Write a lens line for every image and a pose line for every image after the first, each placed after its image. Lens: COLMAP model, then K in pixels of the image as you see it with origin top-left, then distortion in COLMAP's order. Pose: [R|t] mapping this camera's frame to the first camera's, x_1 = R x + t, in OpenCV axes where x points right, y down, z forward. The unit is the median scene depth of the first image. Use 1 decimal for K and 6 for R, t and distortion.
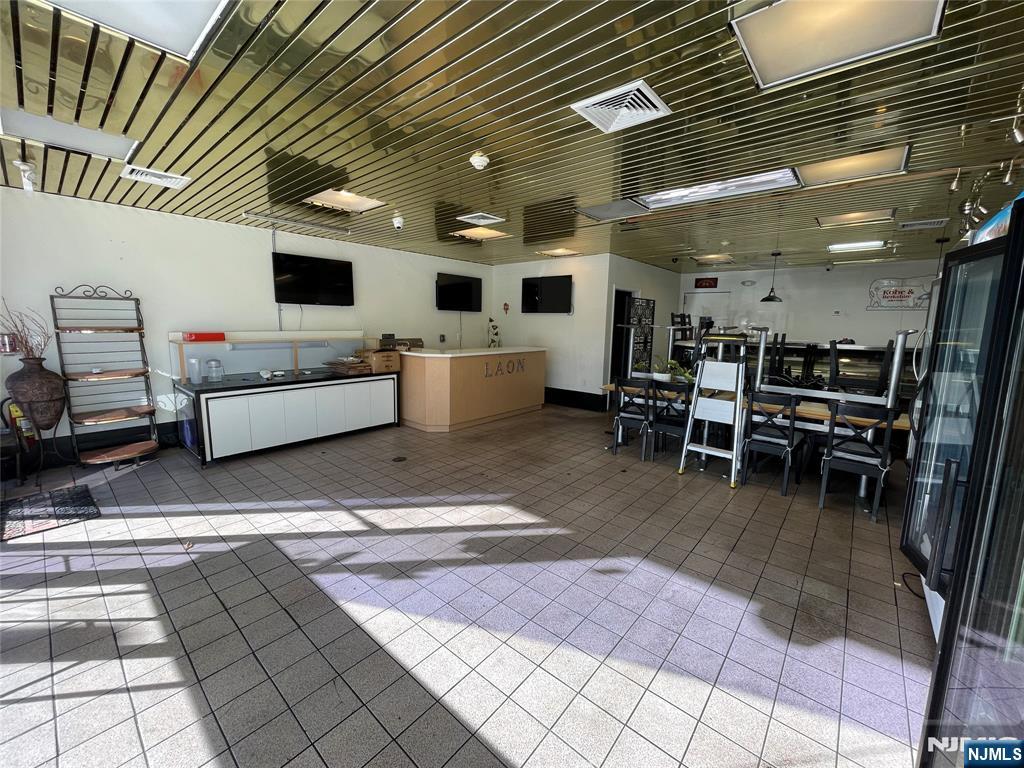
lens RADIAL K [[410.5, 0, 504.9], [0, 410.5, 383.8], [0, 0, 1]] dist [-0.000885, -0.000773]
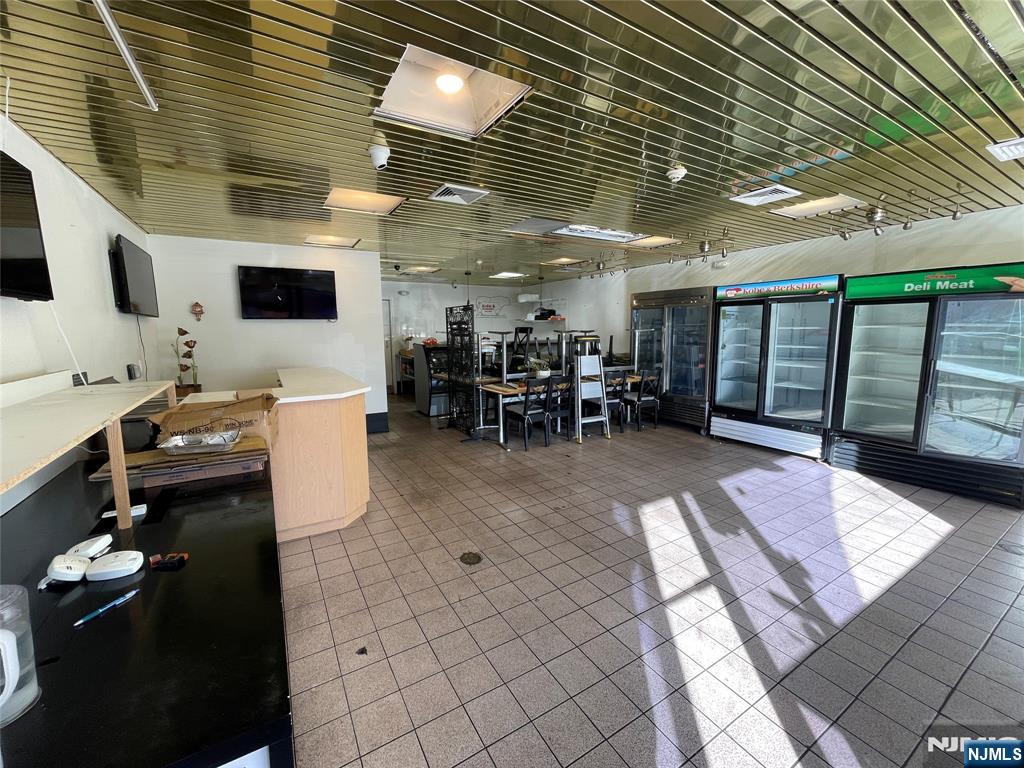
lens RADIAL K [[413.1, 0, 509.4], [0, 413.1, 371.2], [0, 0, 1]] dist [-0.001824, 0.007984]
pose [[0.303146, -0.119437, 0.945430, -1.171777], [0.157015, 0.984815, 0.074067, -0.192502], [-0.939920, 0.125994, 0.317296, 1.053831]]
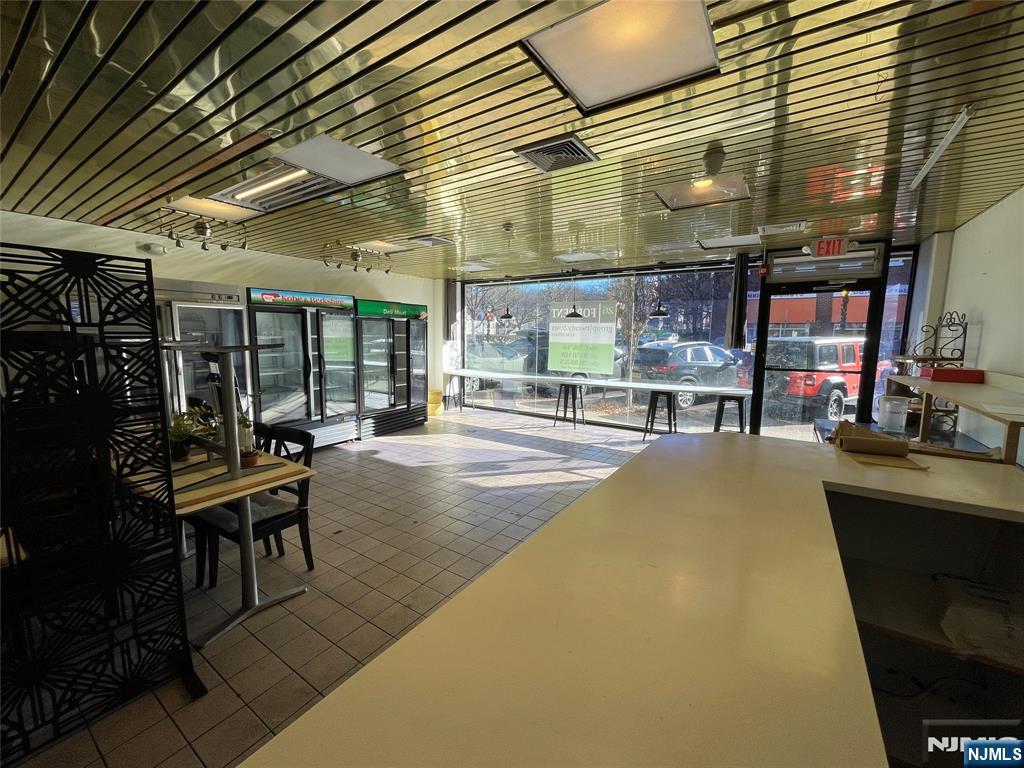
lens RADIAL K [[410.5, 0, 504.9], [0, 410.5, 383.8], [0, 0, 1]] dist [-0.000885, -0.000773]
pose [[-0.993000, -0.006706, -0.117921, 0.102342], [-0.038446, 0.962368, 0.269016, -0.379795], [0.111680, 0.271666, -0.955890, 2.363311]]
